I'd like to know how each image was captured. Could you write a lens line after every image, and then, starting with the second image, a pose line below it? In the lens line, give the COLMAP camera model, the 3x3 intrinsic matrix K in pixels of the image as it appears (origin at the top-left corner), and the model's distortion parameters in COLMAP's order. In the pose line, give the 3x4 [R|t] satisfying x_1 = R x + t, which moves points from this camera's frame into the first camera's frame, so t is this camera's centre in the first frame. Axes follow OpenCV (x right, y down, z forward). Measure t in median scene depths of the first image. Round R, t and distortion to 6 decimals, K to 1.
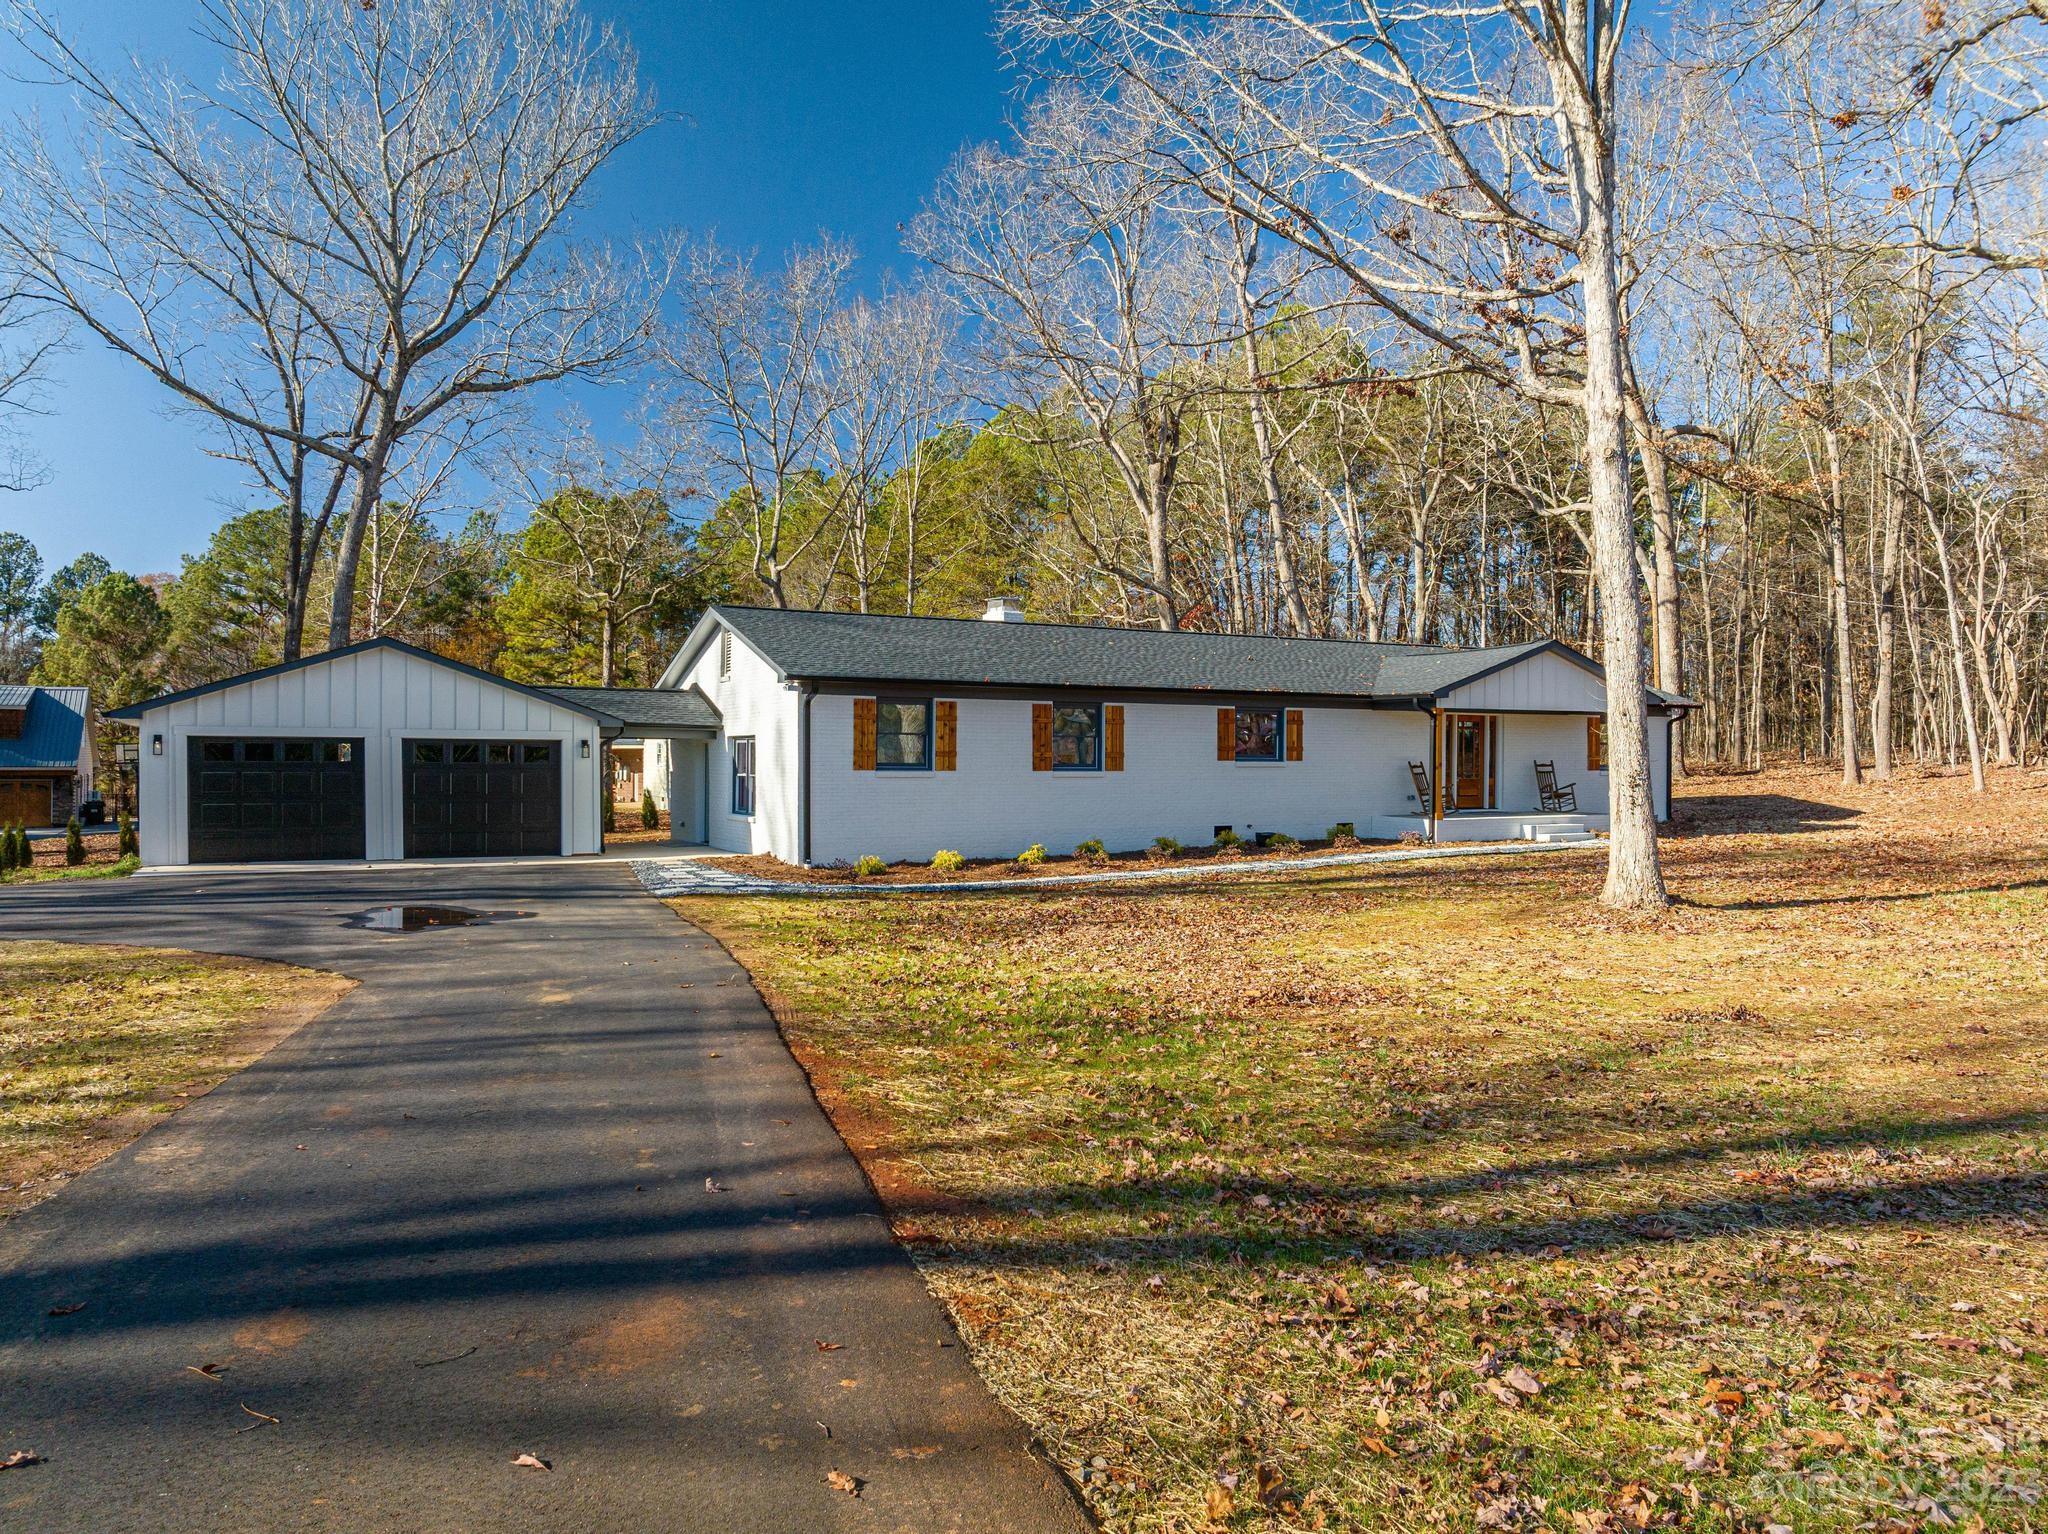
lens RADIAL K [[1459.6, 0, 1024.0], [0, 1459.6, 767.0], [0, 0, 1]] dist [-0.031649, -0.004247]
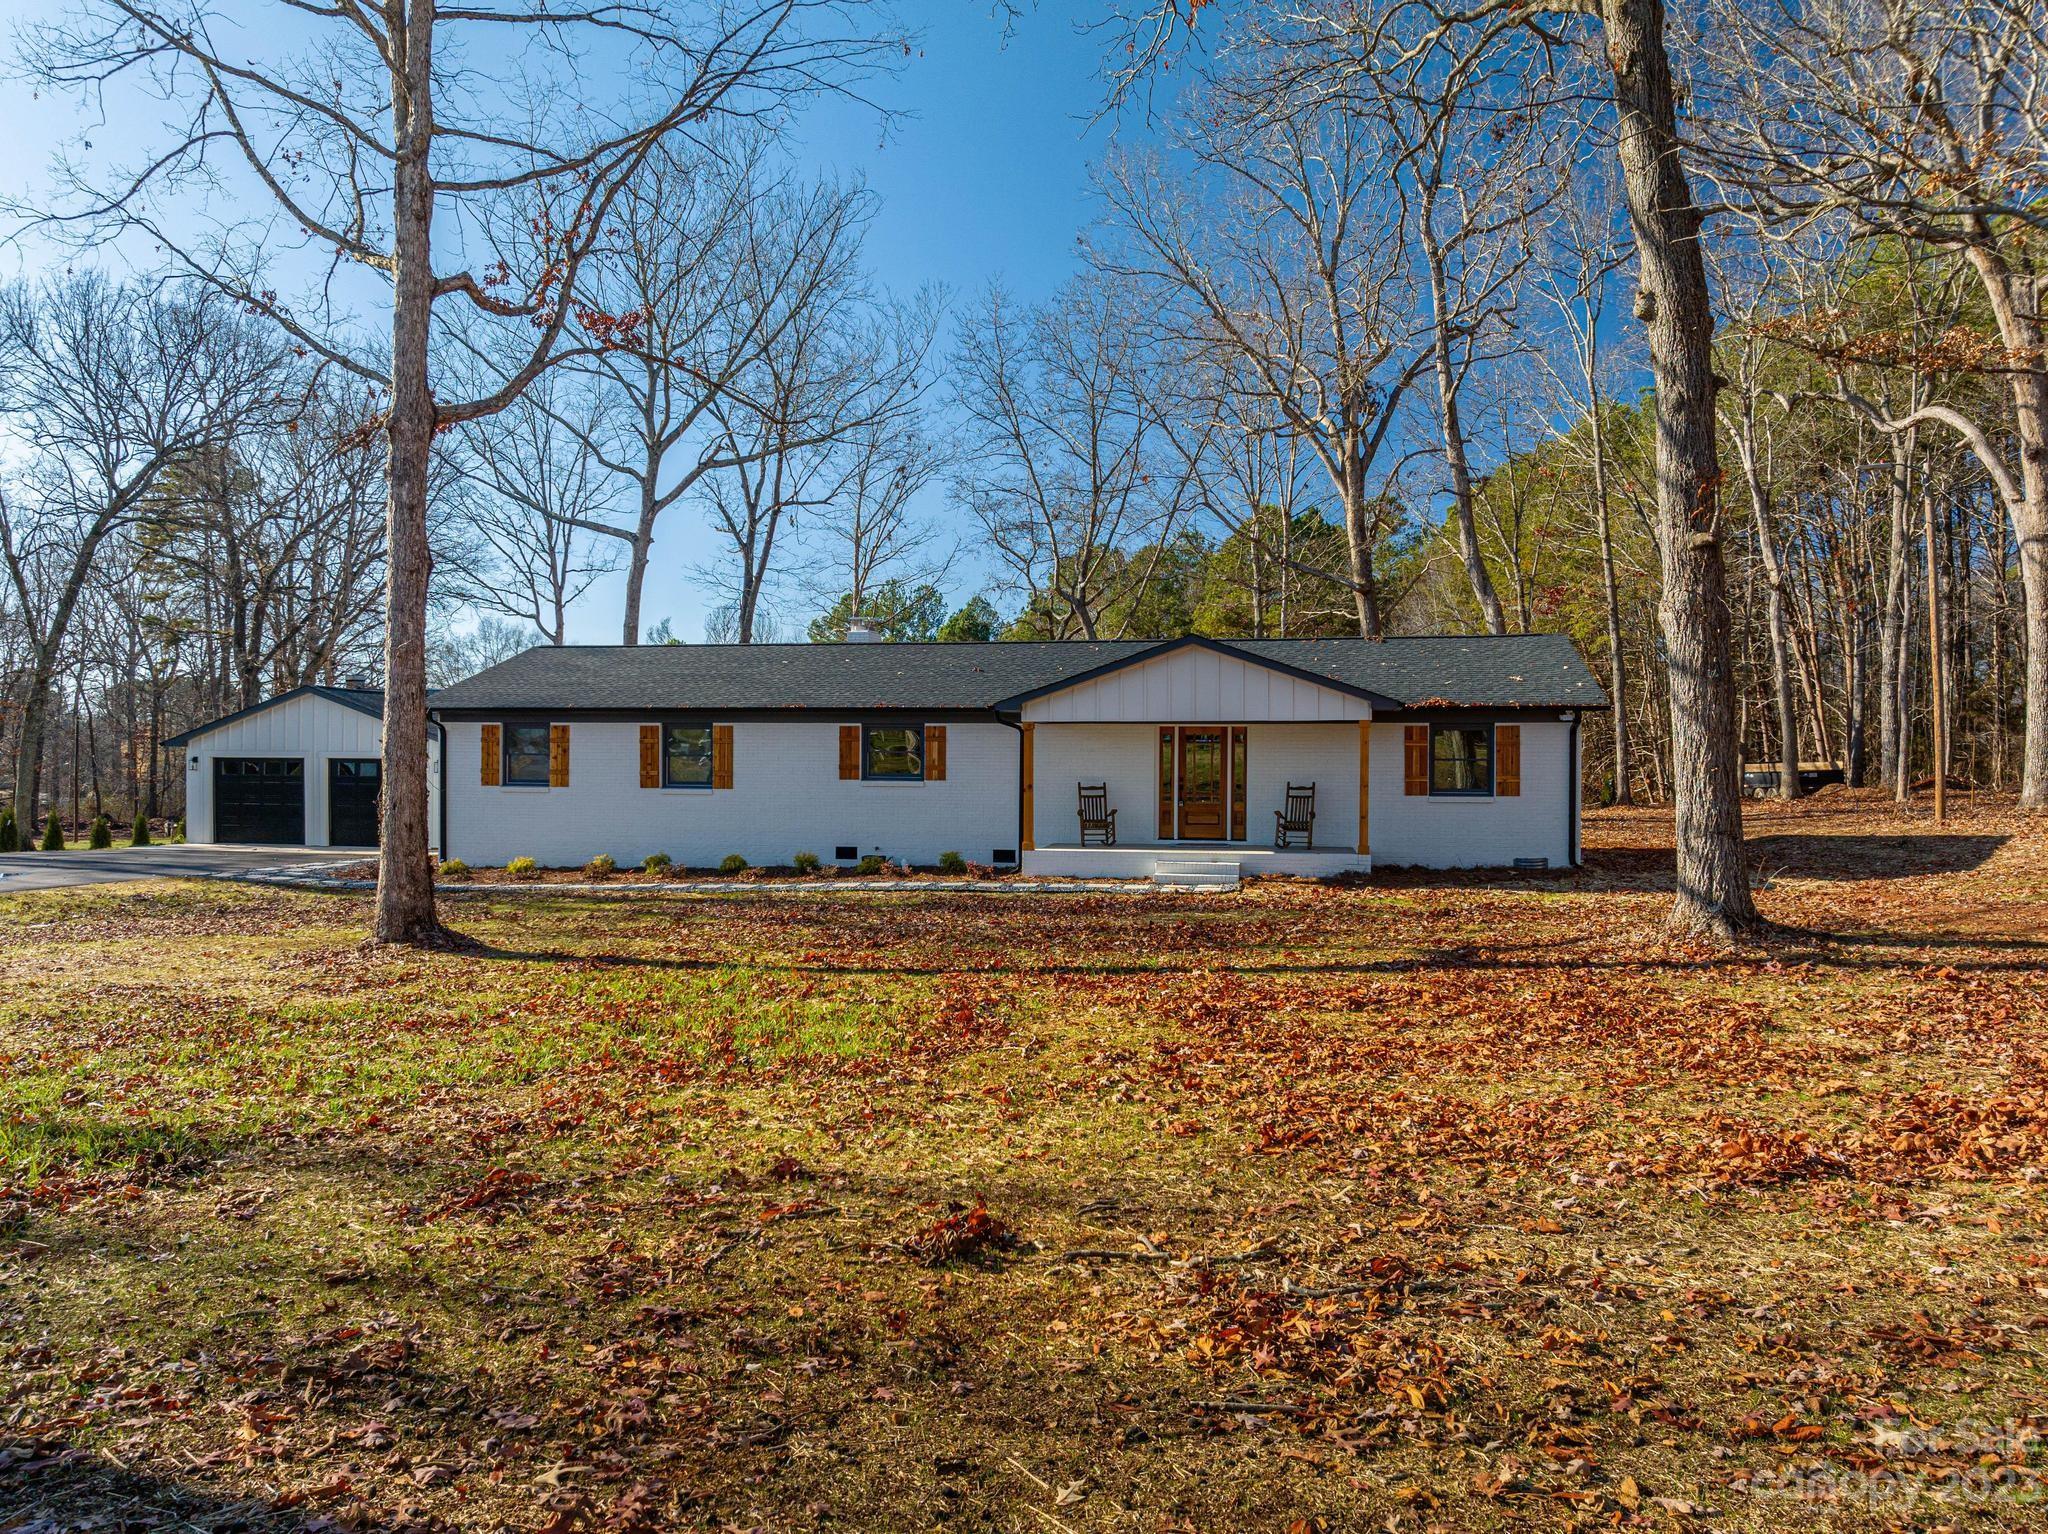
lens RADIAL K [[1459.9, 0, 1024.0], [0, 1459.9, 767.0], [0, 0, 1]] dist [-0.021075, 0.000783]
pose [[0.766158, 0.003879, -0.642640, 0.896004], [-0.006640, 0.999976, -0.001880, -0.012572], [0.642618, 0.005707, 0.766166, 0.353403]]
